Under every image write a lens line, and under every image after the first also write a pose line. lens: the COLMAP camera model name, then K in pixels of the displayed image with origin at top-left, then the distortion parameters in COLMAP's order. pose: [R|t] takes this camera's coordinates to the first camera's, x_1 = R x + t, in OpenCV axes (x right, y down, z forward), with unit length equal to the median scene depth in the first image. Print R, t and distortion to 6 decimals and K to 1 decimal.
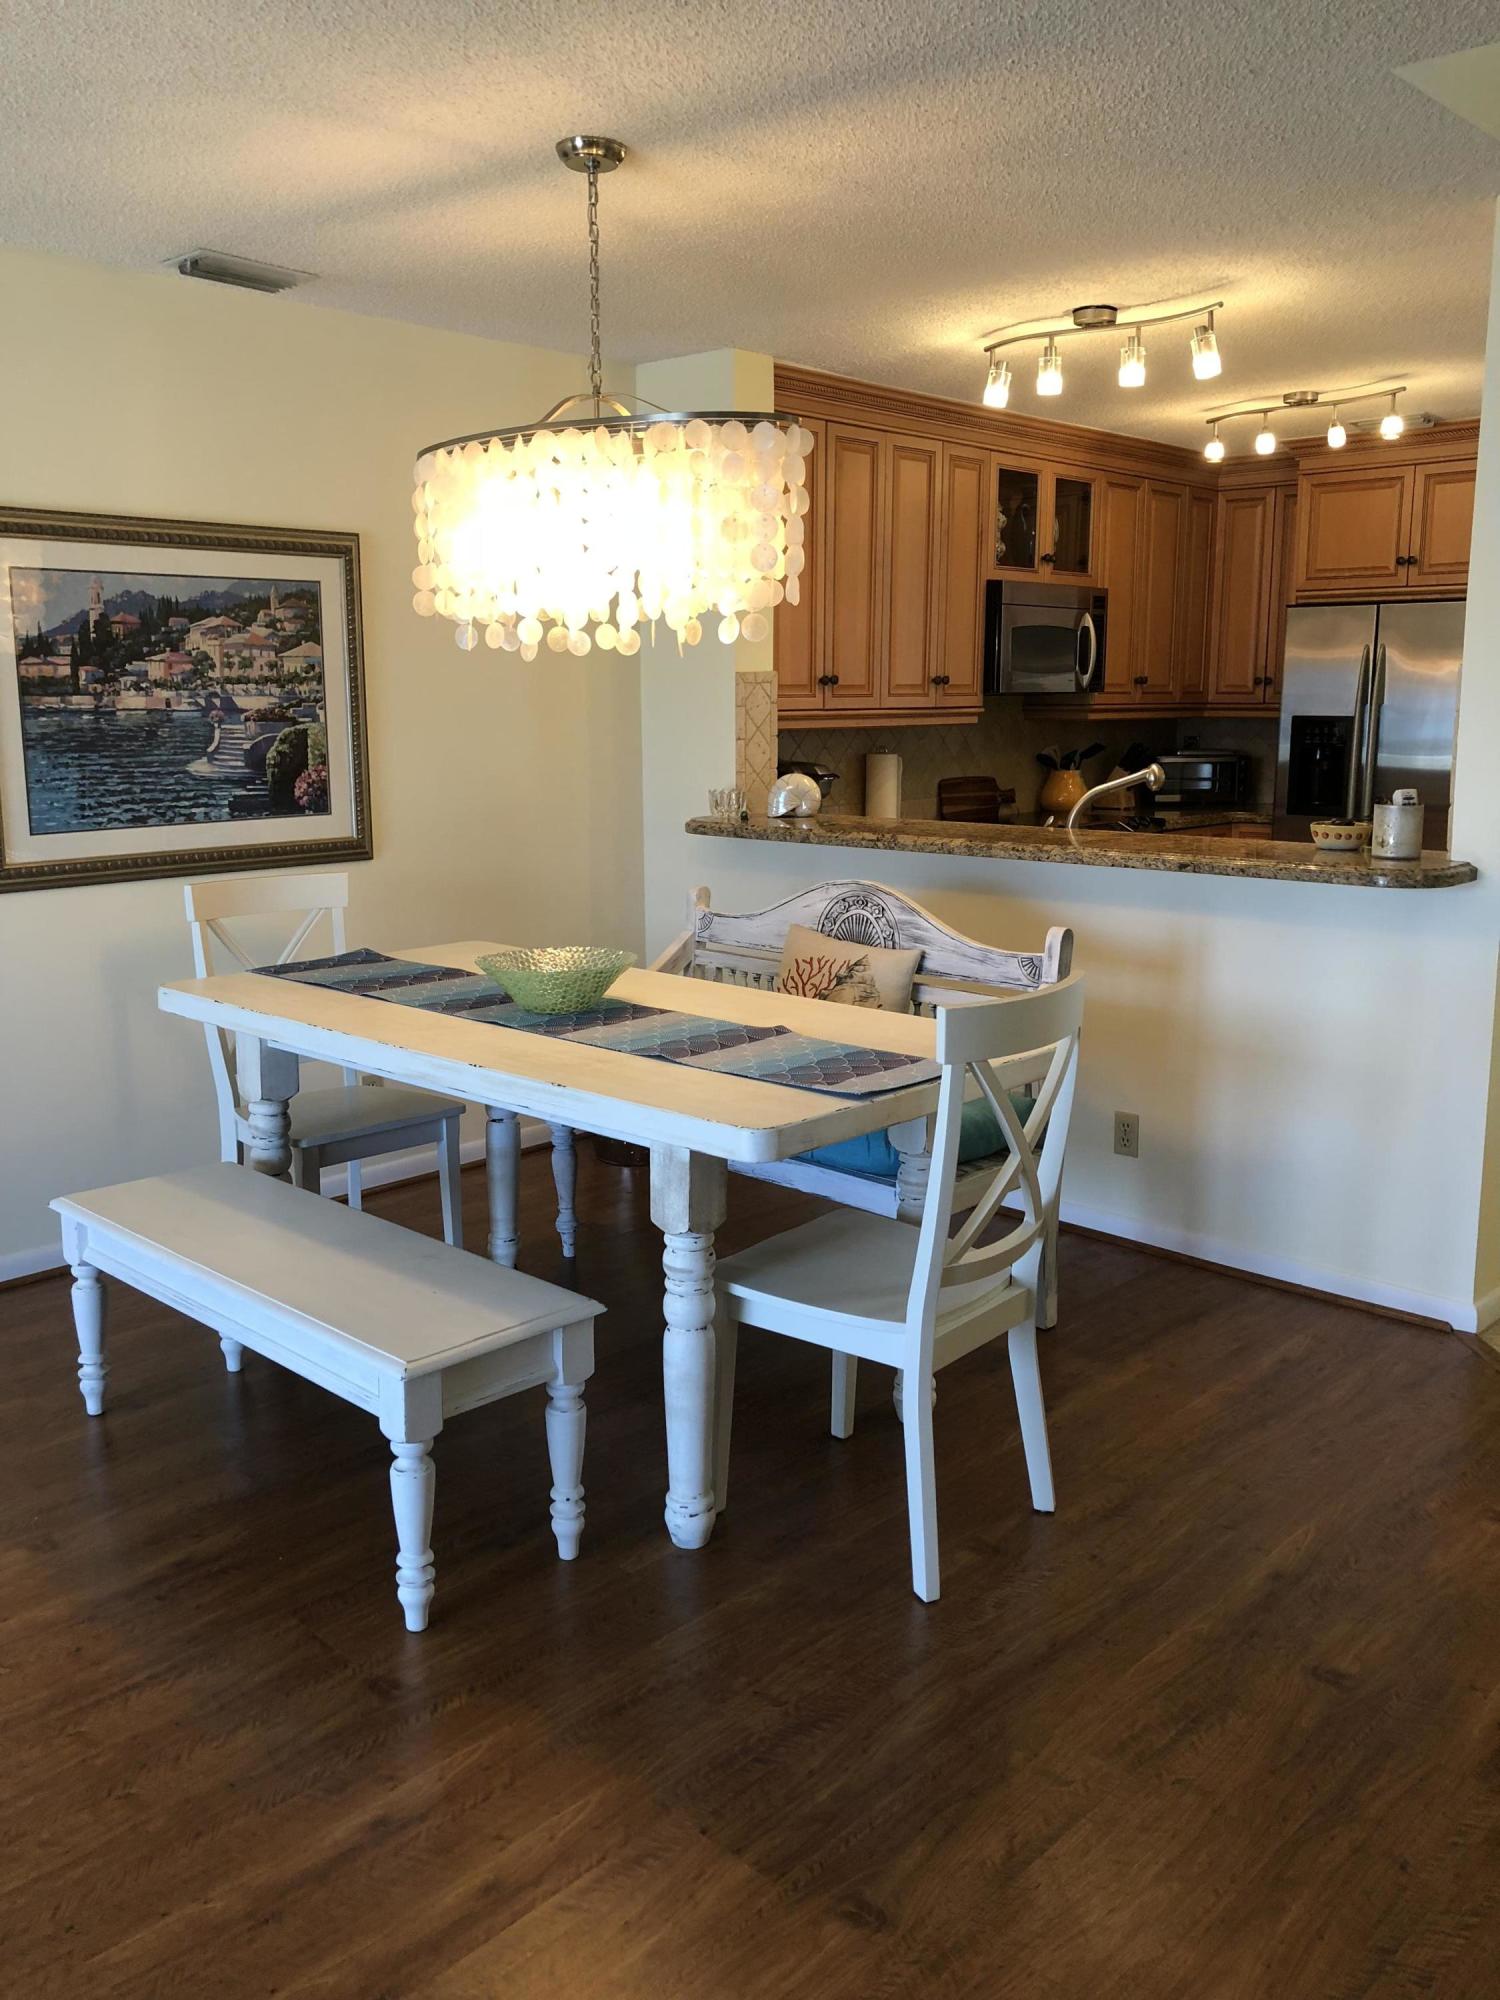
lens RADIAL K [[1688.7, 0, 743.1], [0, 1688.7, 987.5], [0, 0, 1]] dist [0.046000, -0.048719]
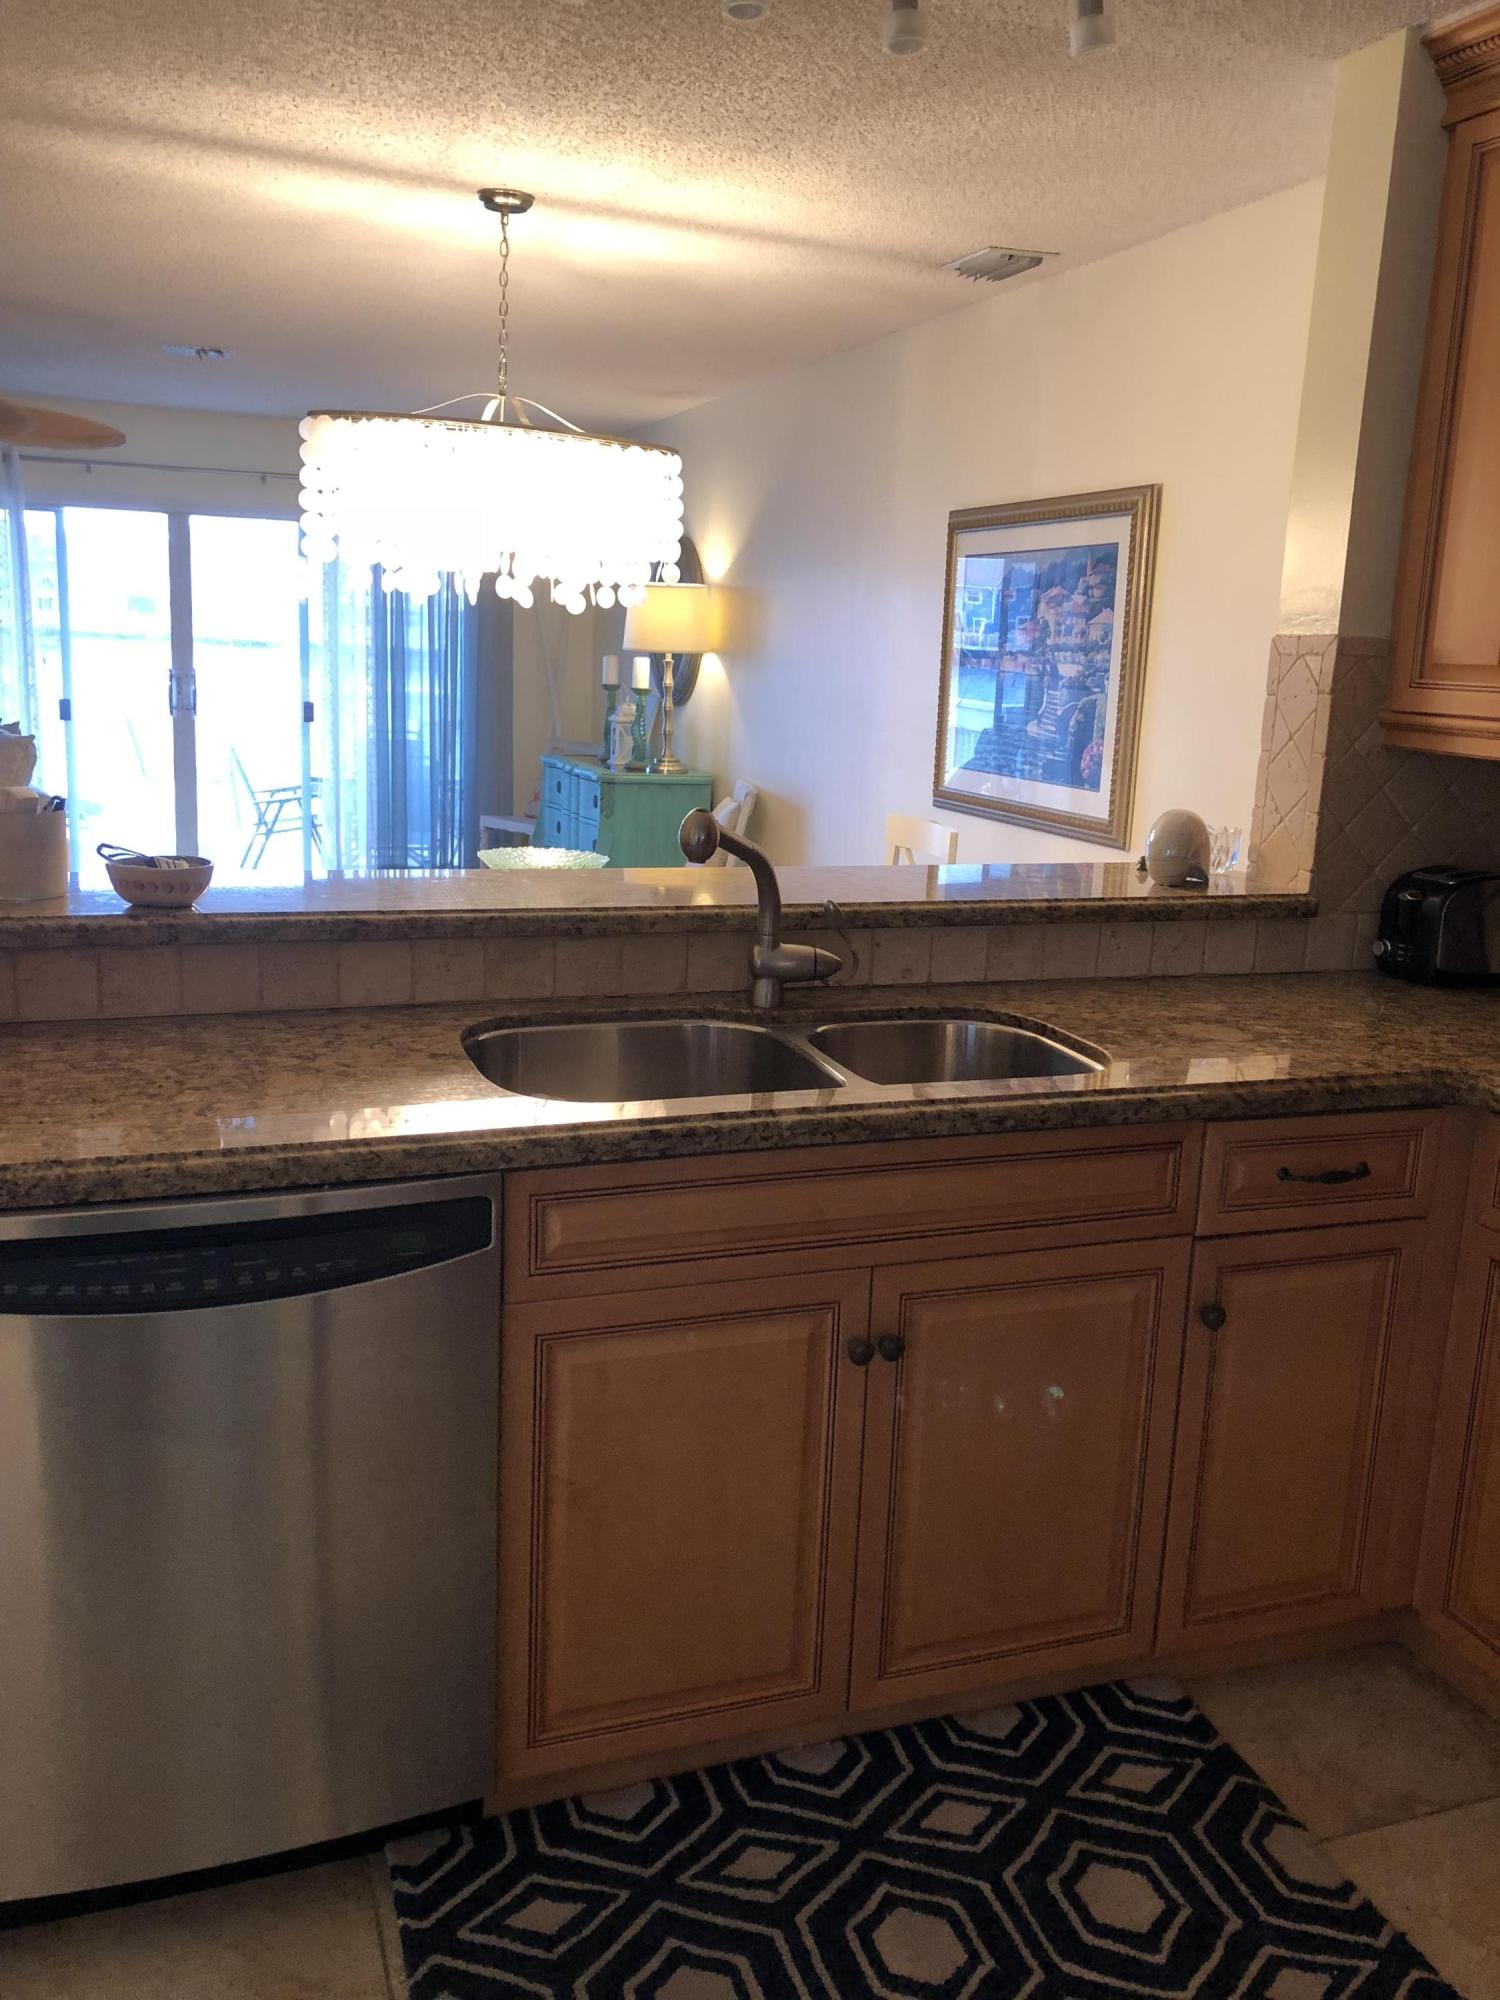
lens RADIAL K [[1688.7, 0, 739.1], [0, 1688.7, 996.6], [0, 0, 1]] dist [0.046000, -0.048719]
pose [[-0.435792, 0.179059, -0.882056, 0.728907], [-0.184778, 0.941337, 0.282386, -0.234922], [0.880876, 0.286046, -0.377141, 1.270184]]
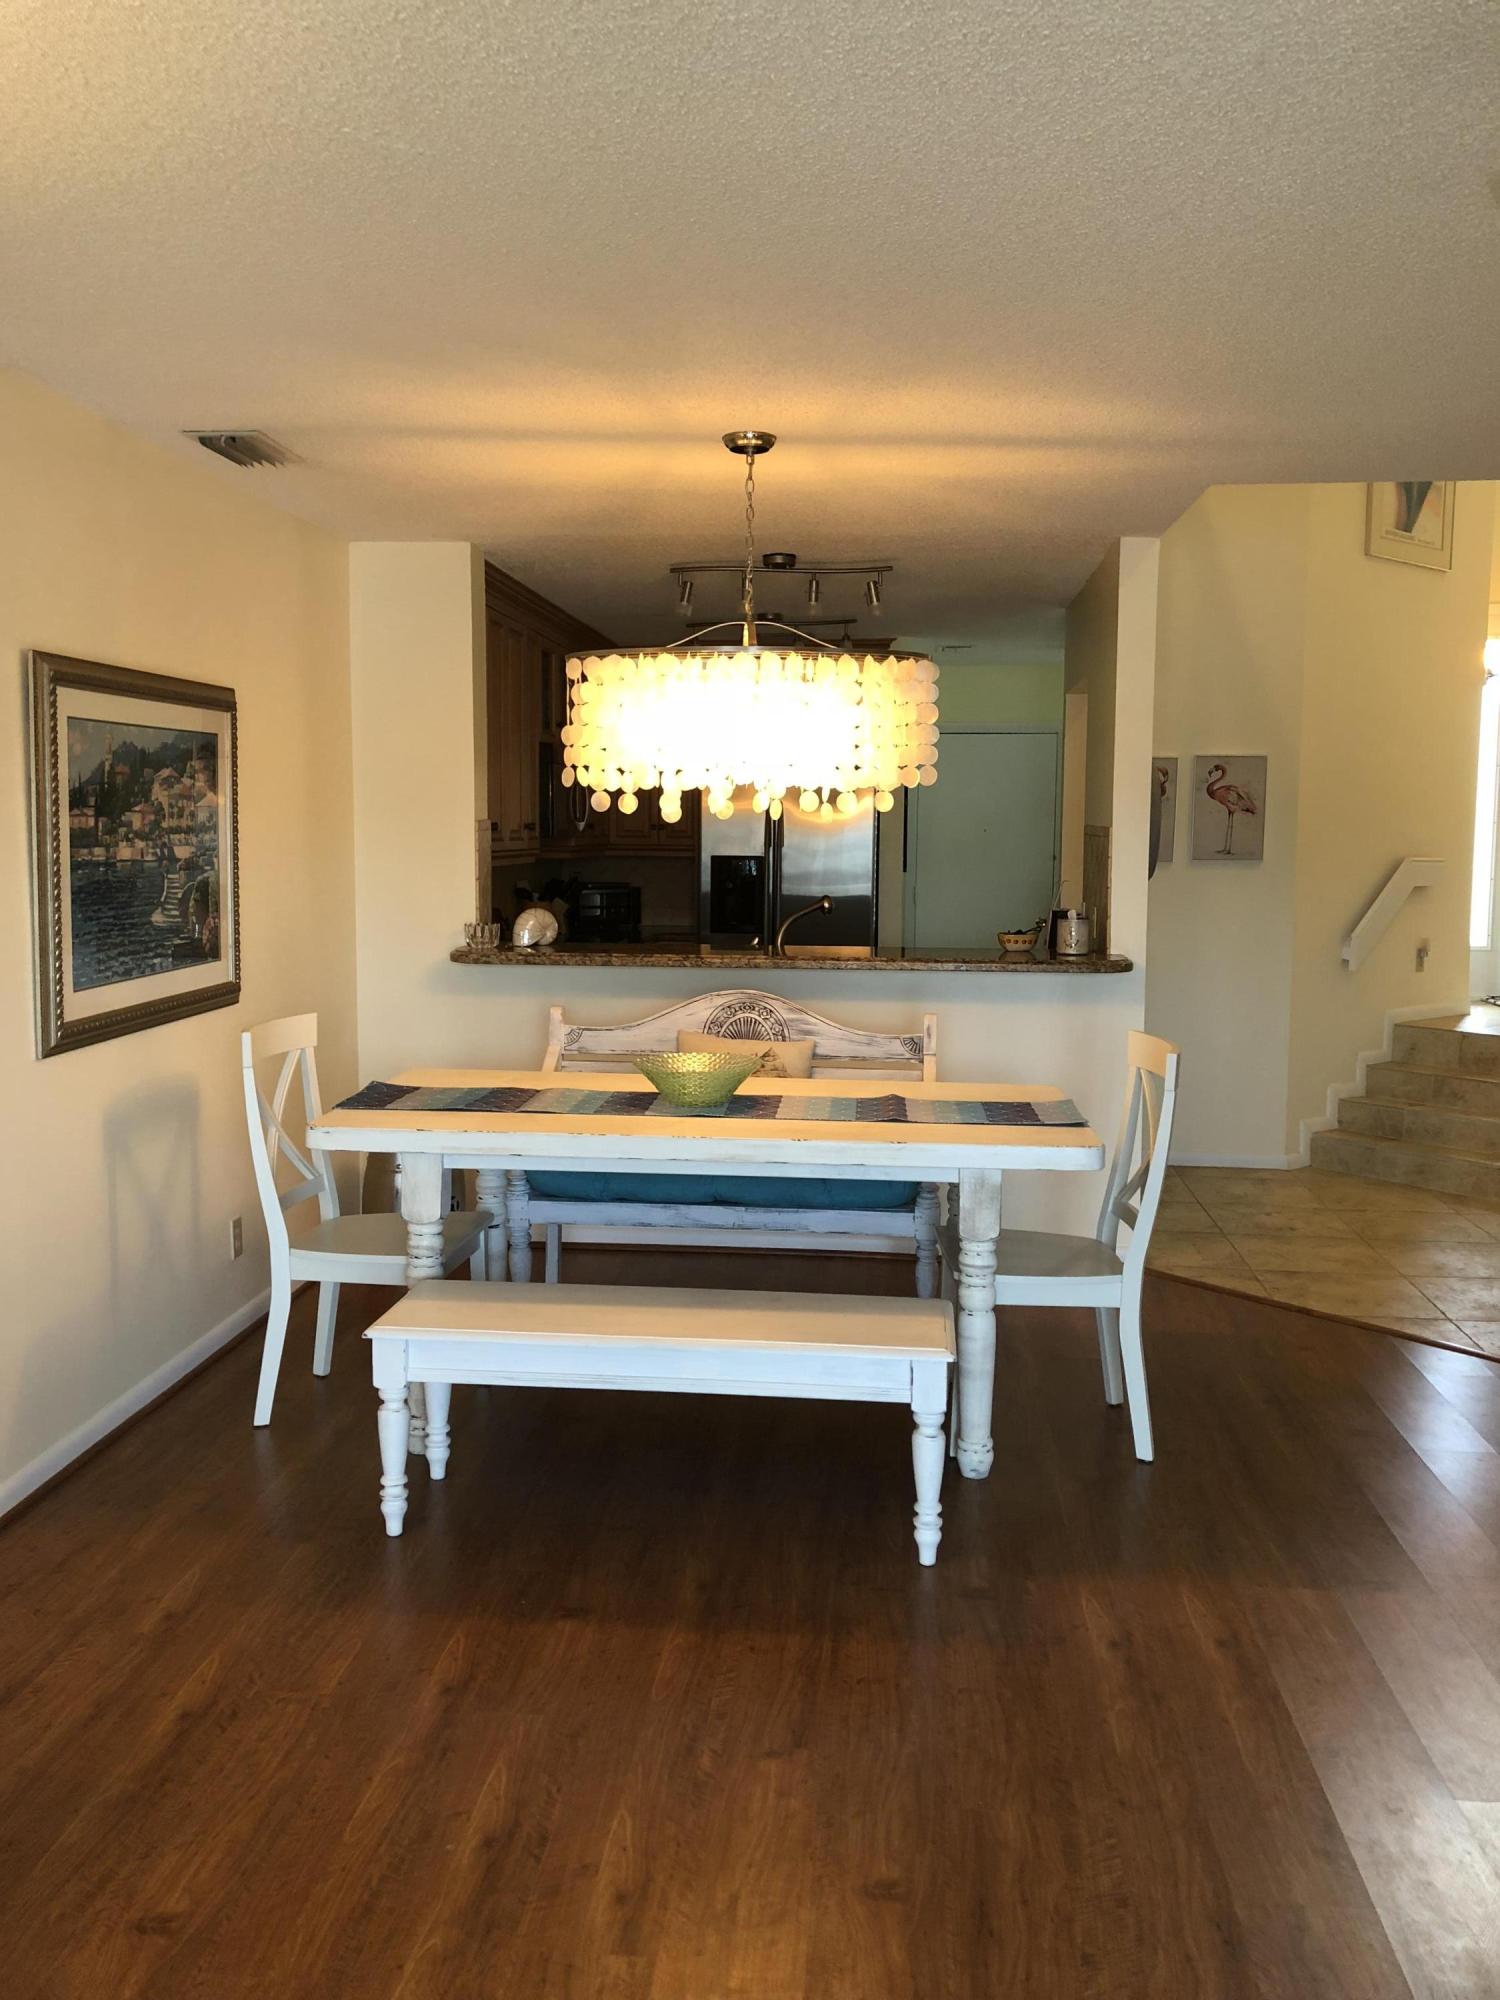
lens RADIAL K [[1688.7, 0, 745.8], [0, 1688.7, 1003.5], [0, 0, 1]] dist [0.046000, -0.048719]
pose [[0.777837, -0.060374, 0.625559, -0.666316], [0.100418, 0.994526, -0.028879, -0.016376], [-0.620392, 0.085281, 0.779642, 0.018616]]
